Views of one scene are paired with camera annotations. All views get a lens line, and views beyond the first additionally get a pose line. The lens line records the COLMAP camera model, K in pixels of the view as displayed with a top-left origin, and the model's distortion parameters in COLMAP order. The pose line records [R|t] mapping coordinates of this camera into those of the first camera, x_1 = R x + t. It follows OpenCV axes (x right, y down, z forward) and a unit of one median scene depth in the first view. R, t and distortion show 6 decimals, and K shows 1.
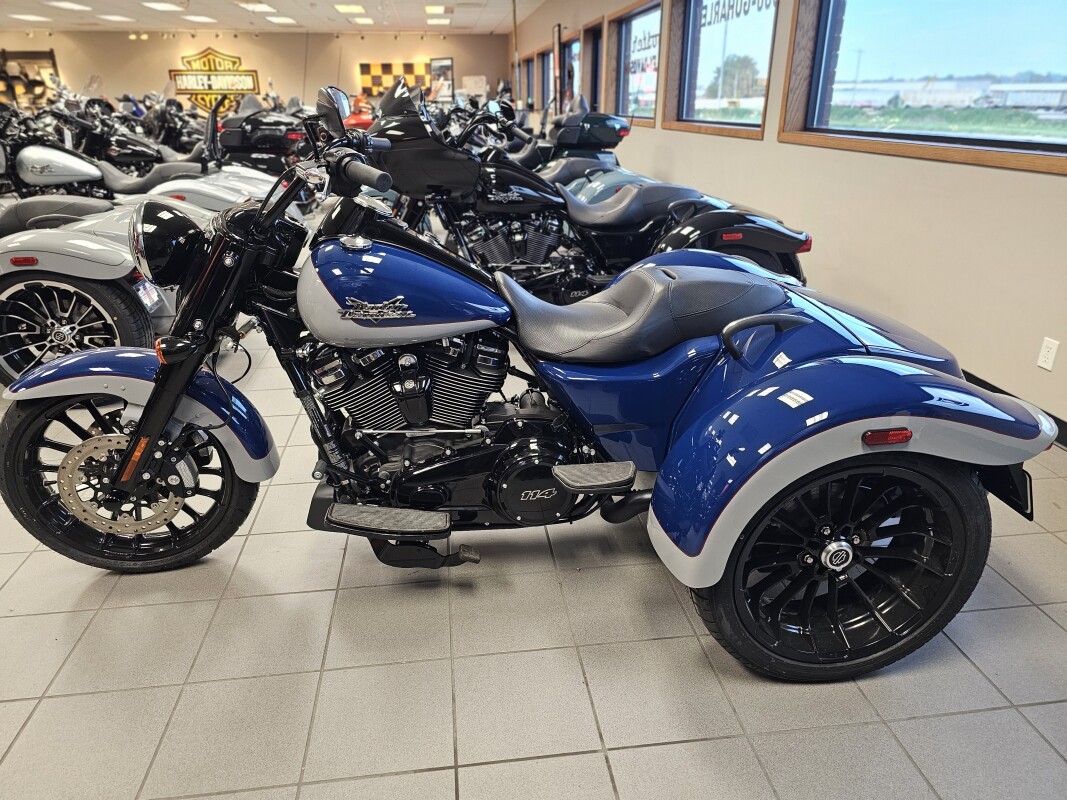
lens RADIAL K [[721.3, 0, 534.5], [0, 721.3, 395.7], [0, 0, 1]] dist [0.033508, -0.019176]
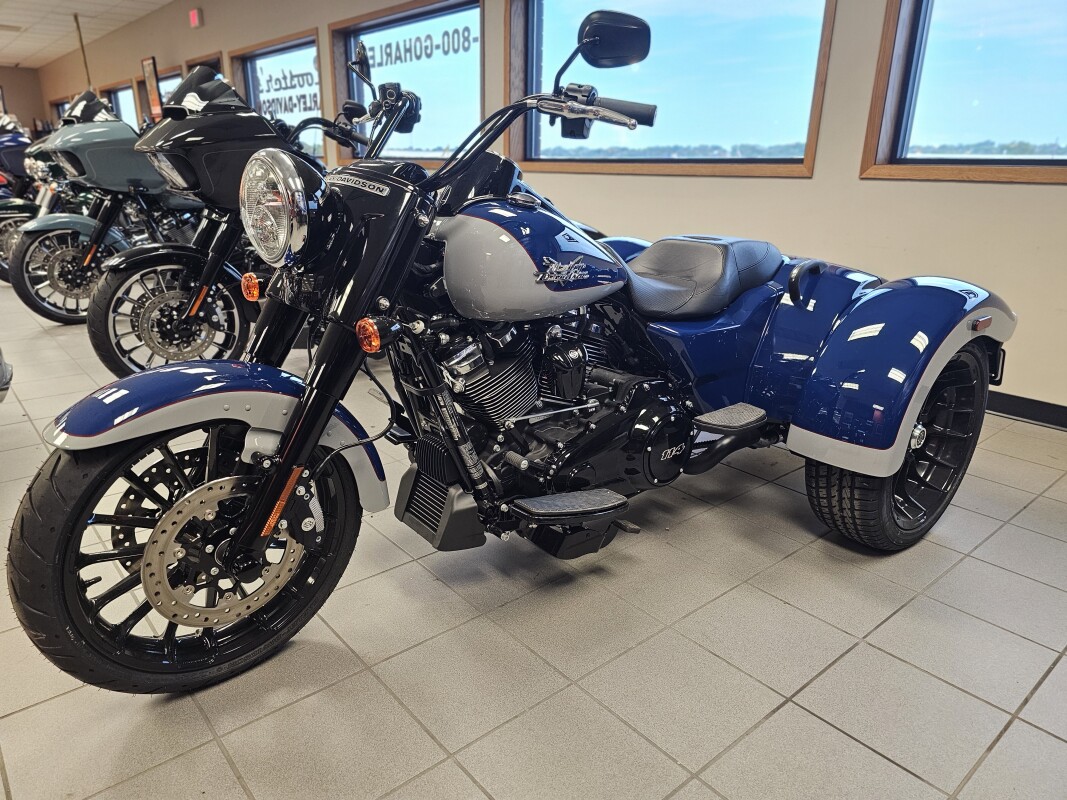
lens RADIAL K [[721.3, 0, 537.9], [0, 721.3, 406.1], [0, 0, 1]] dist [0.033508, -0.019176]
pose [[0.837235, -0.155560, 0.524251, -0.611472], [0.187497, 0.982233, -0.007979, 0.041559], [-0.513696, 0.104976, 0.851526, 0.200744]]
